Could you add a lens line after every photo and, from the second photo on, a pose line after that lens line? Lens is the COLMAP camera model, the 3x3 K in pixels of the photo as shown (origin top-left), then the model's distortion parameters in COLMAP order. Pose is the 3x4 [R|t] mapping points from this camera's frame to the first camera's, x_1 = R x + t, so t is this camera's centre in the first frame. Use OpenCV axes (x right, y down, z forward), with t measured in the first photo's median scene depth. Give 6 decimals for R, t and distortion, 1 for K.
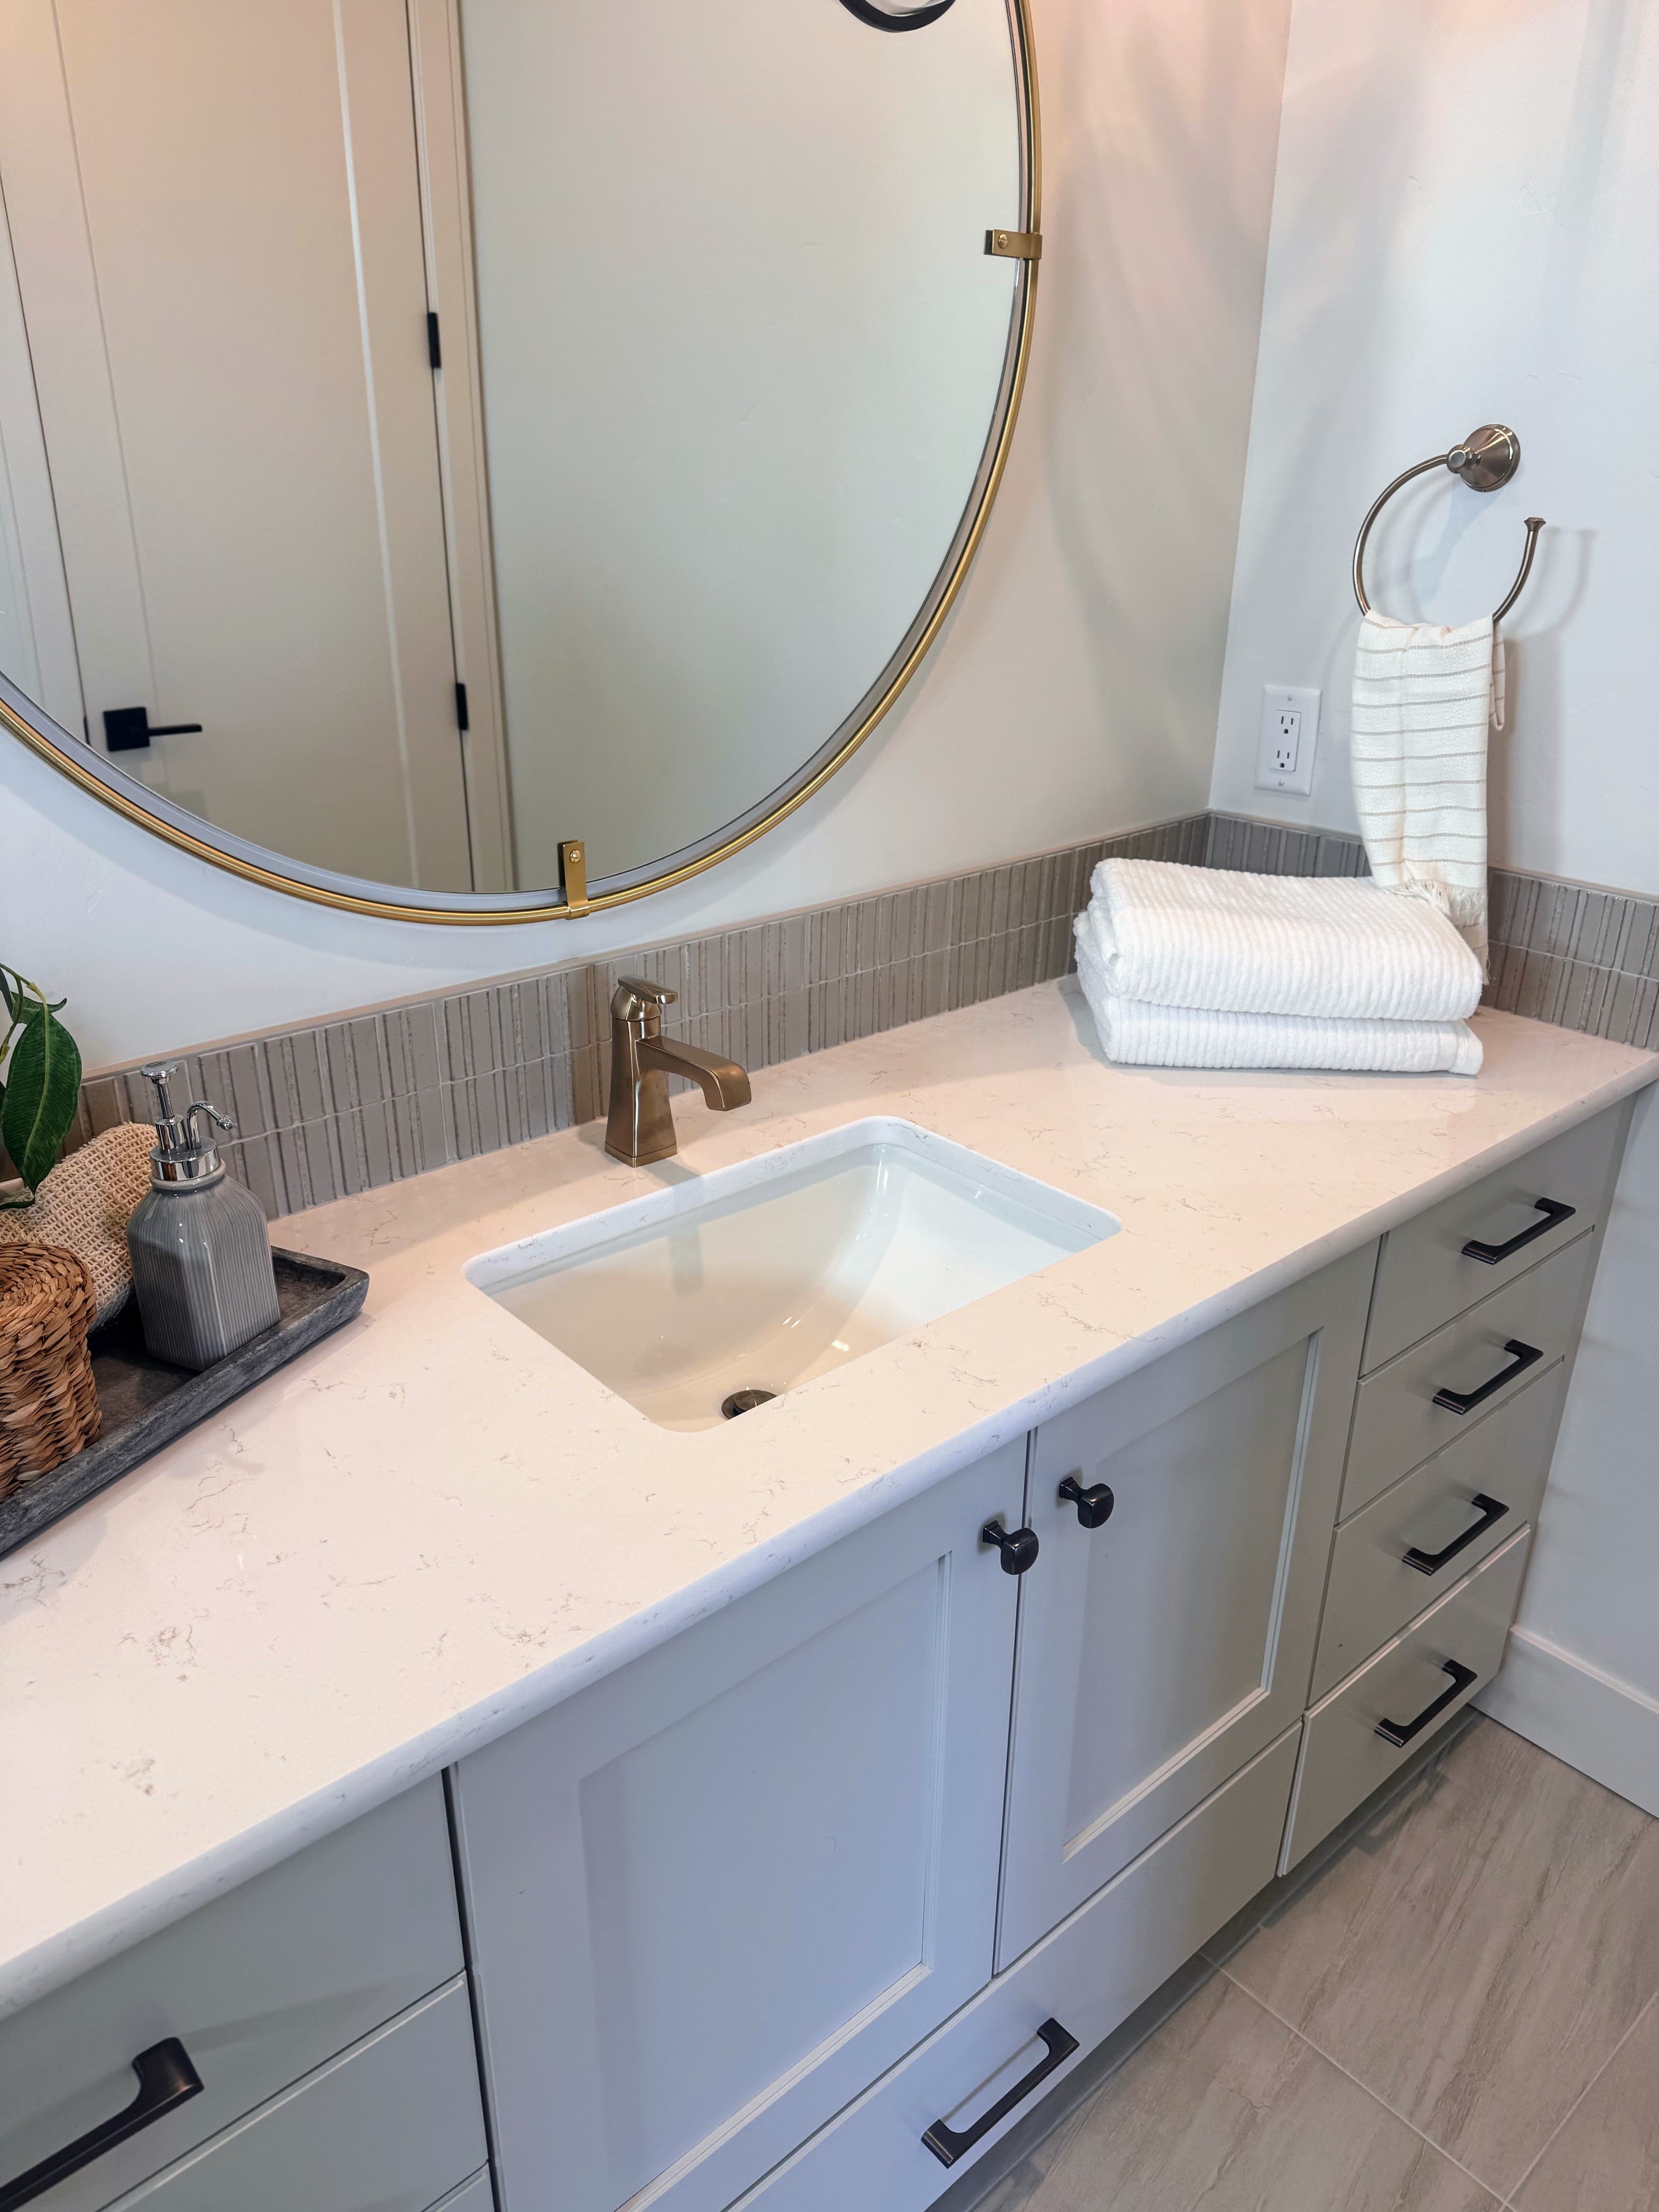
lens RADIAL K [[1569.9, 0, 808.6], [0, 1569.9, 1108.4], [0, 0, 1]] dist [0.036510, -0.041637]
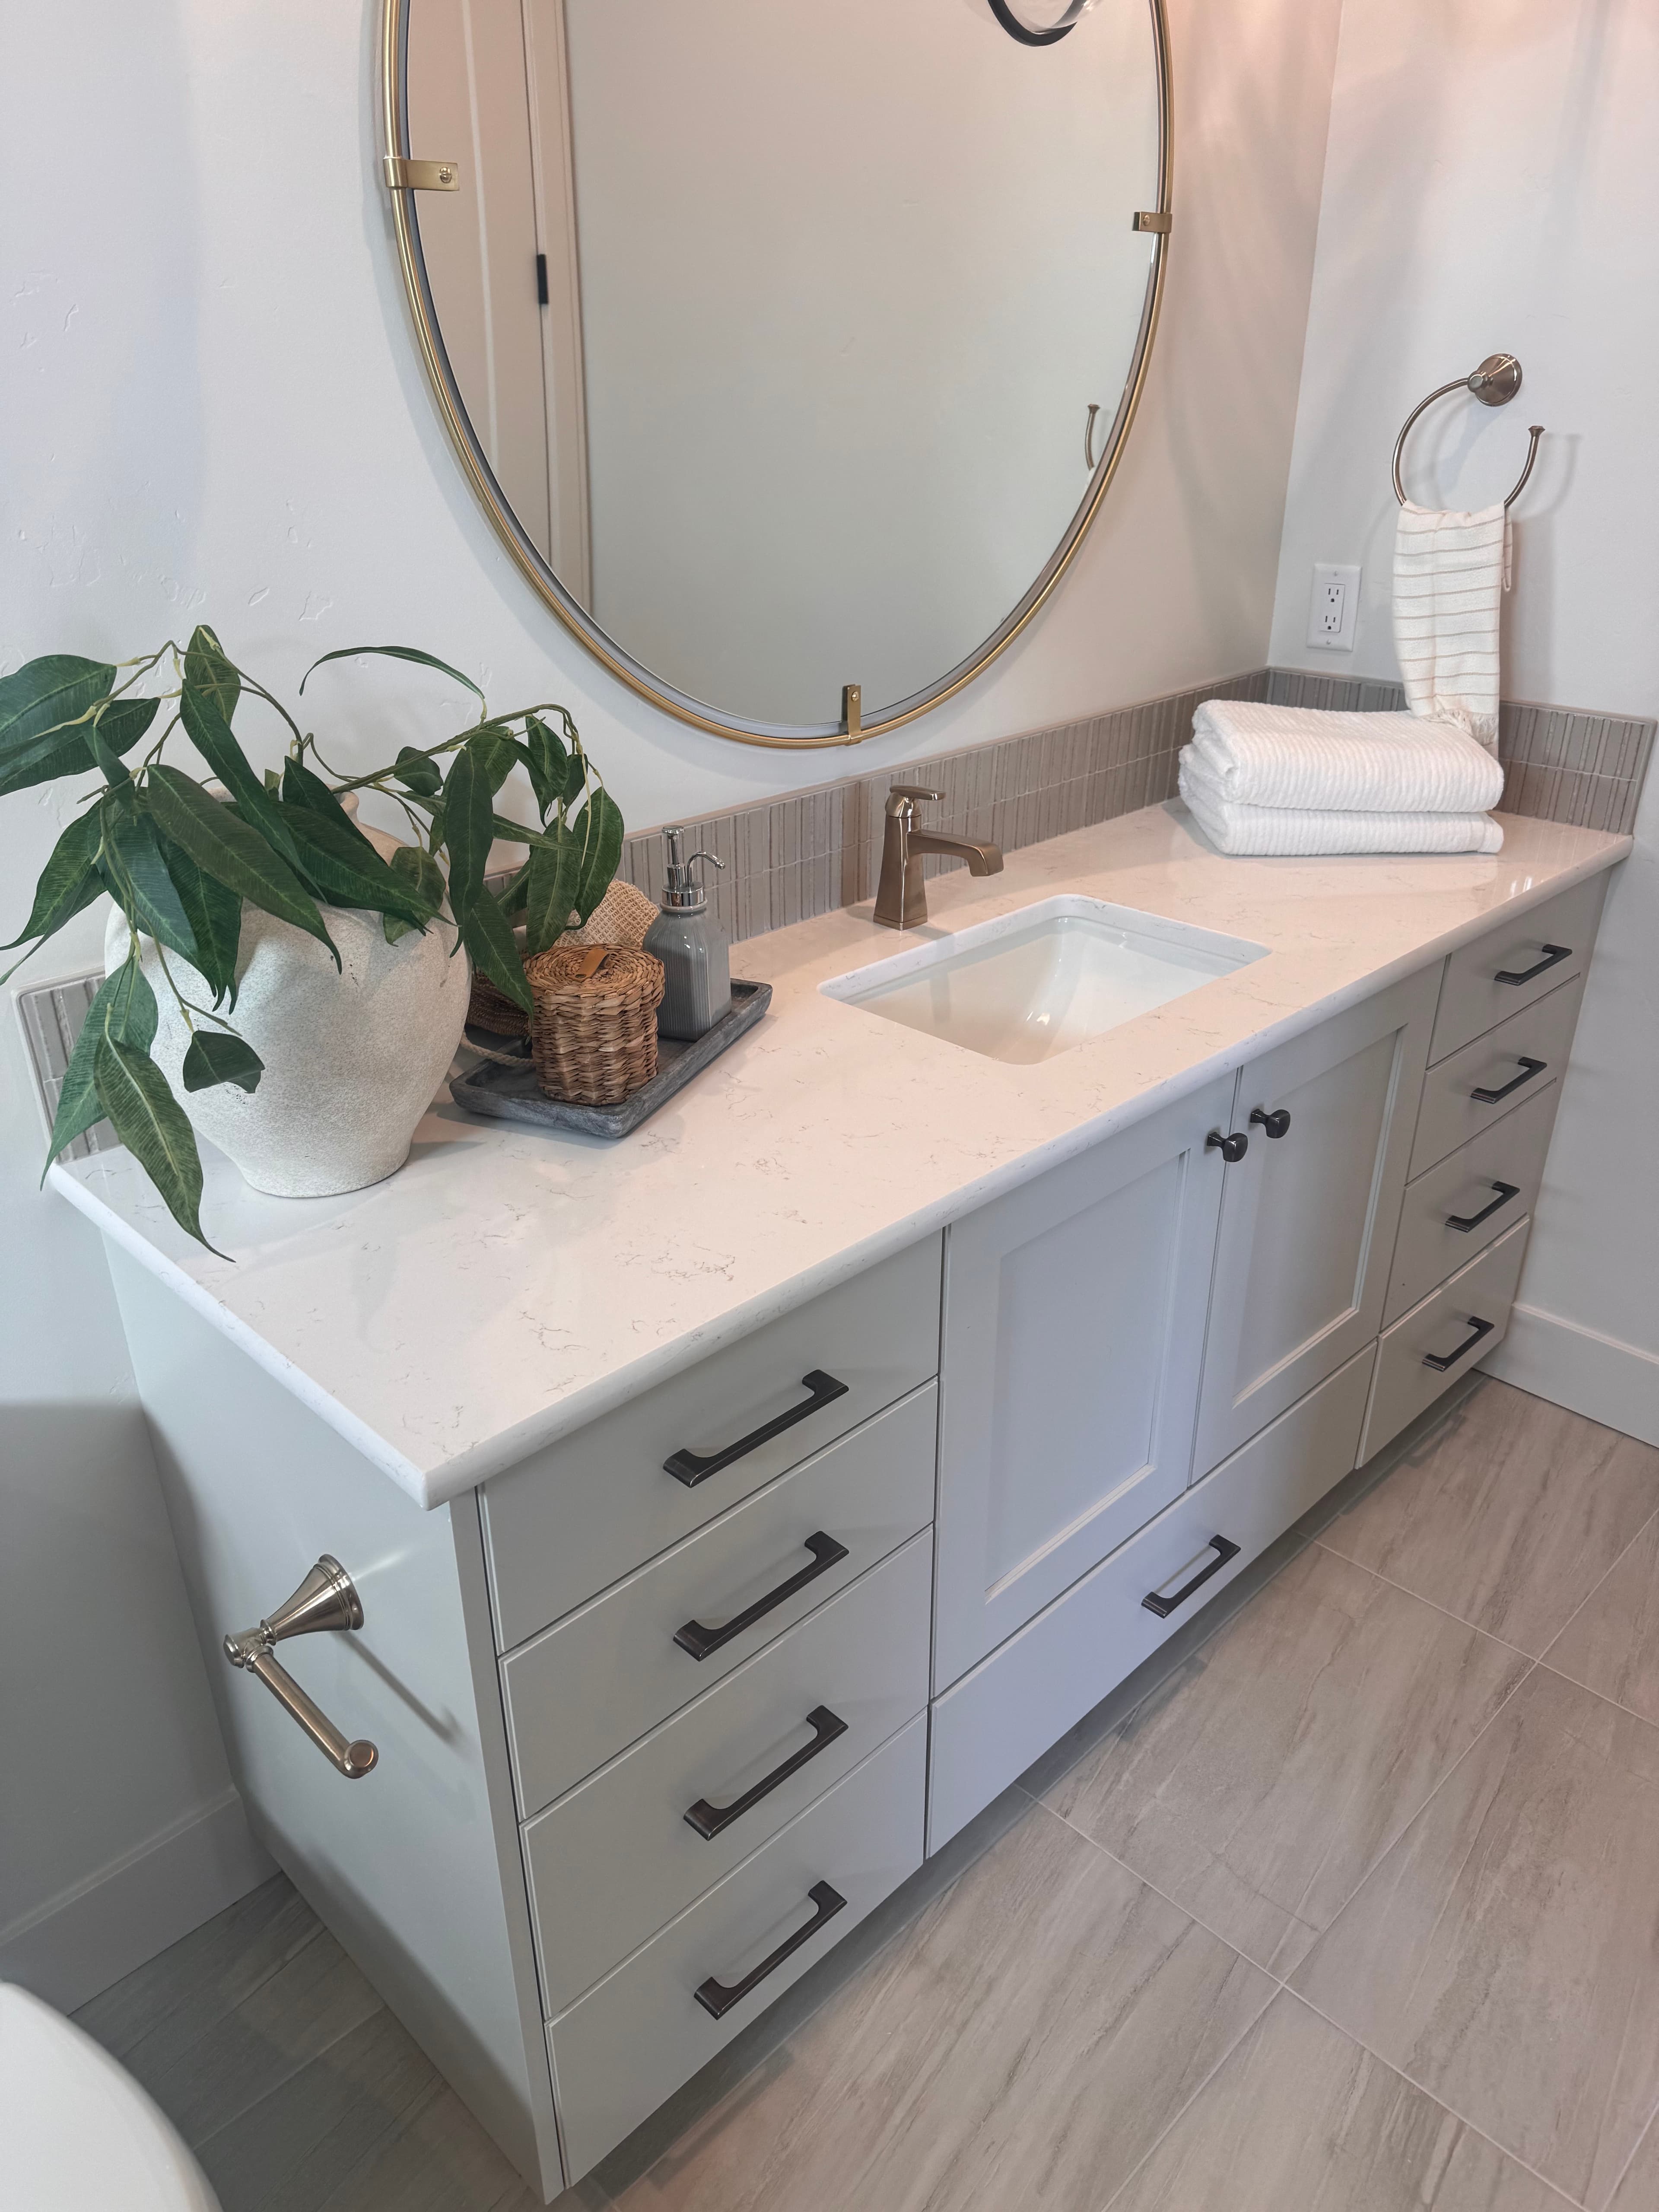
lens RADIAL K [[1569.9, 0, 825.7], [0, 1569.9, 1109.8], [0, 0, 1]] dist [0.036510, -0.041637]
pose [[0.997707, -0.041102, 0.053777, -0.225568], [0.038403, 0.997995, 0.050302, 0.107126], [-0.055737, -0.048122, 0.997285, -0.311522]]
